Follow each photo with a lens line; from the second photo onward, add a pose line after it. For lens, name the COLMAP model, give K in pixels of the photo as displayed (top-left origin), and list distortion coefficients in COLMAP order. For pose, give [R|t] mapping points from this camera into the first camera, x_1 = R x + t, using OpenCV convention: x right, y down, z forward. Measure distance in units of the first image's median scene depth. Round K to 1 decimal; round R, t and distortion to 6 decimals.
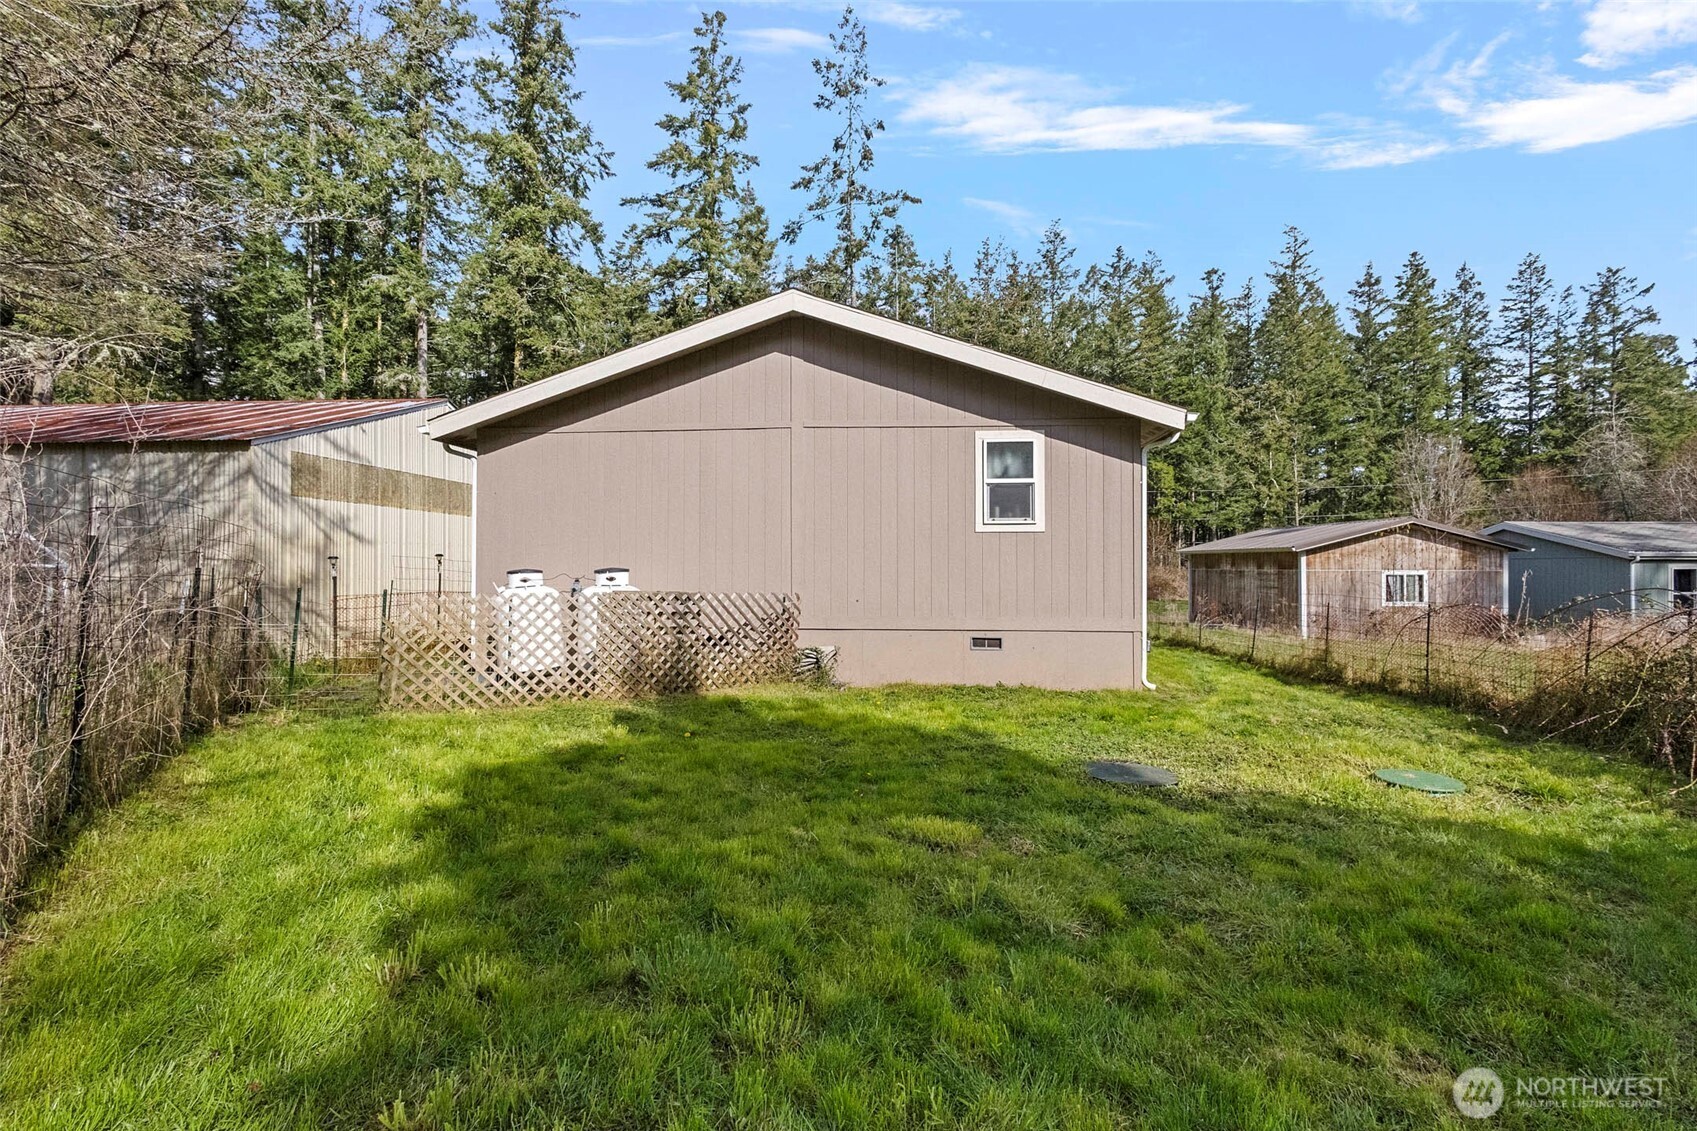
lens RADIAL K [[785.9, 0, 845.3], [0, 785.9, 567.2], [0, 0, 1]] dist [0.008287, -0.000317]
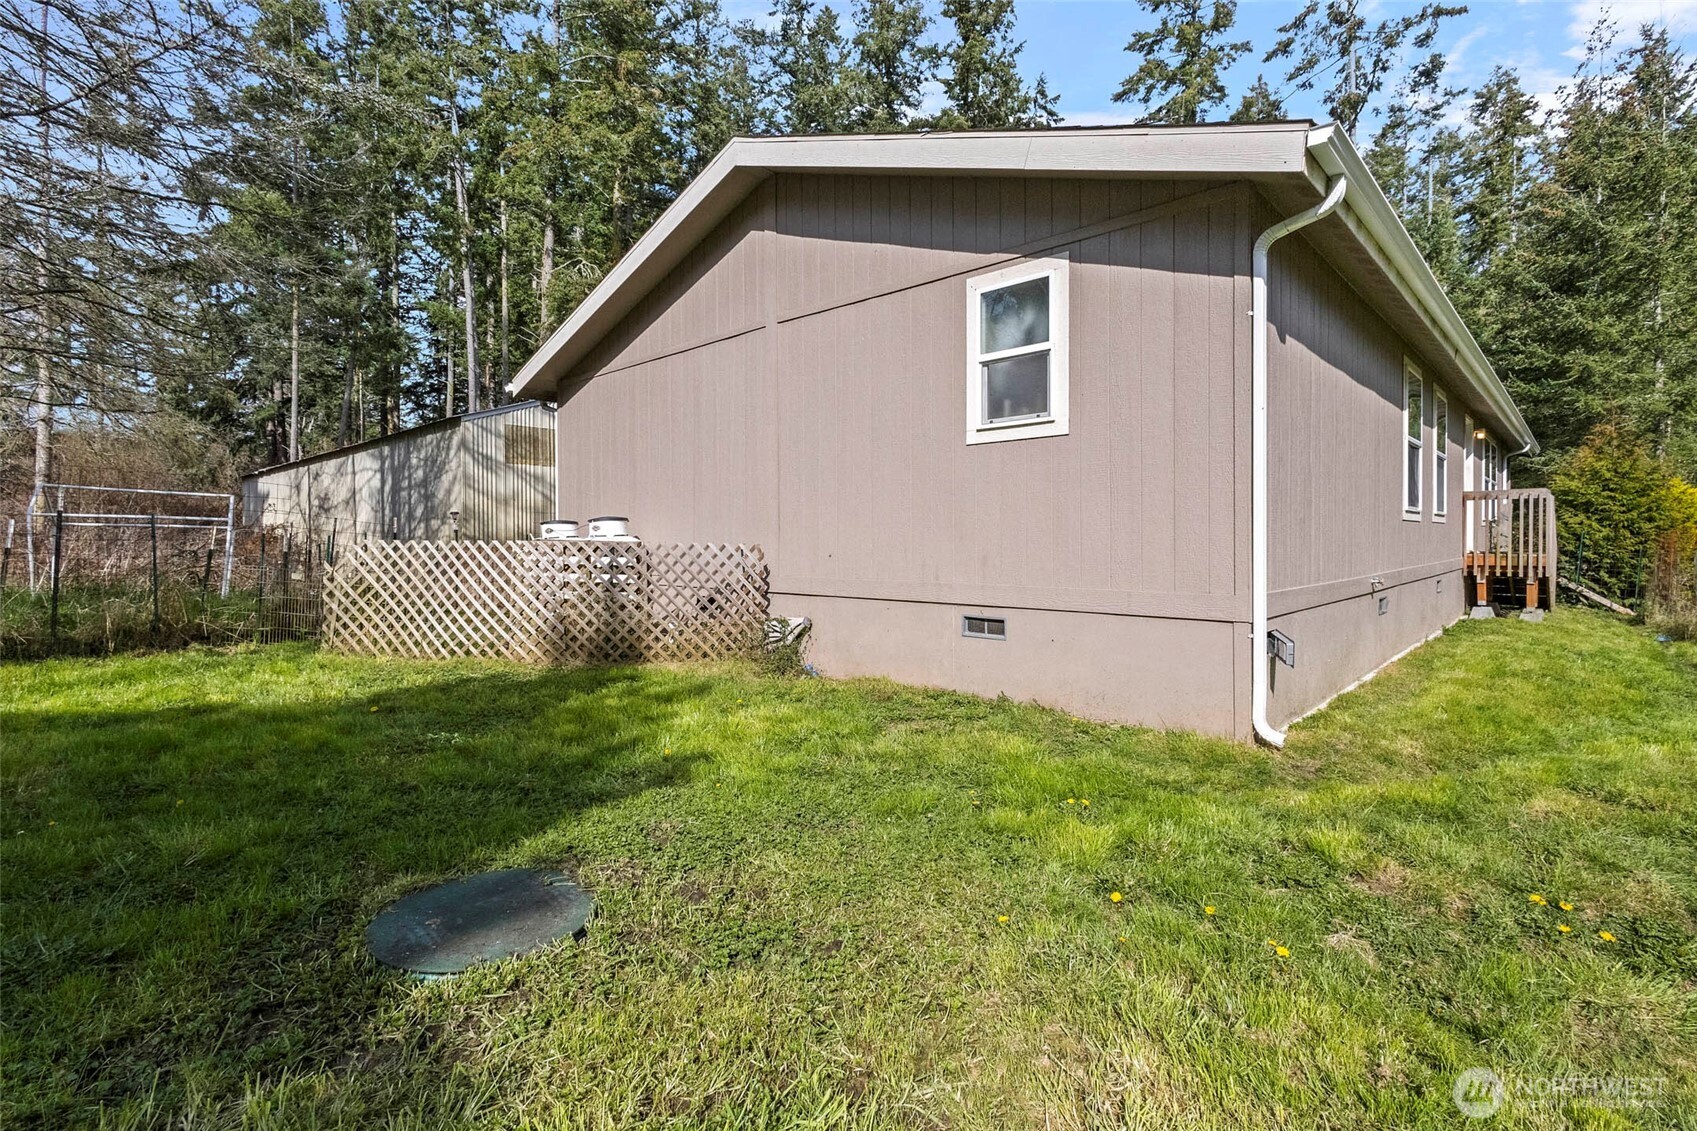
lens RADIAL K [[785.9, 0, 850.2], [0, 785.9, 558.2], [0, 0, 1]] dist [0.008287, -0.000317]
pose [[0.793631, 0.008652, -0.608338, 0.423364], [0.006804, 0.999710, 0.023094, 0.026361], [0.608361, -0.022467, 0.793342, 0.411468]]
